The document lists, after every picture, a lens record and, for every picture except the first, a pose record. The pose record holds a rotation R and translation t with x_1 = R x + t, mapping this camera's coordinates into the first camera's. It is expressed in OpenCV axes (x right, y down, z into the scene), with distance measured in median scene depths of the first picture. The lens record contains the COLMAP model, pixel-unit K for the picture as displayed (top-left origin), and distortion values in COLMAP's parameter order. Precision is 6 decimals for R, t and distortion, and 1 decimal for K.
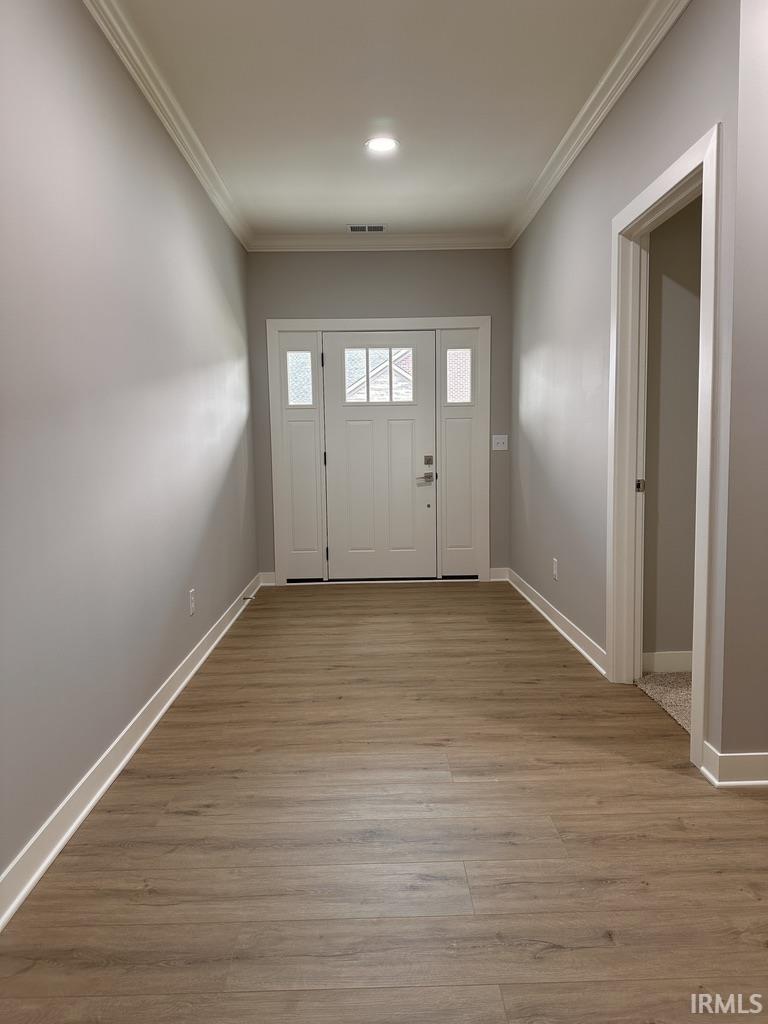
lens RADIAL K [[721.5, 0, 385.8], [0, 721.5, 513.6], [0, 0, 1]] dist [0.005500, 0.000075]
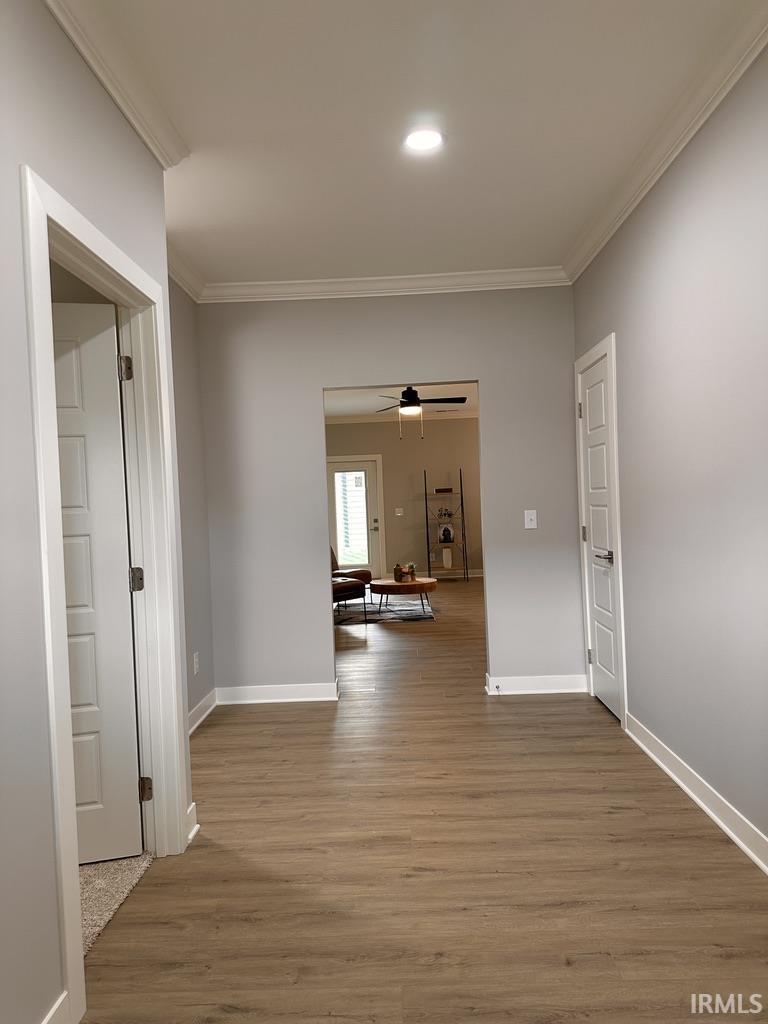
lens RADIAL K [[721.5, 0, 381.5], [0, 721.5, 513.2], [0, 0, 1]] dist [0.005500, 0.000075]
pose [[-0.997107, 0.059043, 0.047865, 0.051194], [0.064102, 0.991622, 0.112146, -0.239362], [-0.040842, 0.114890, -0.992538, 1.902756]]
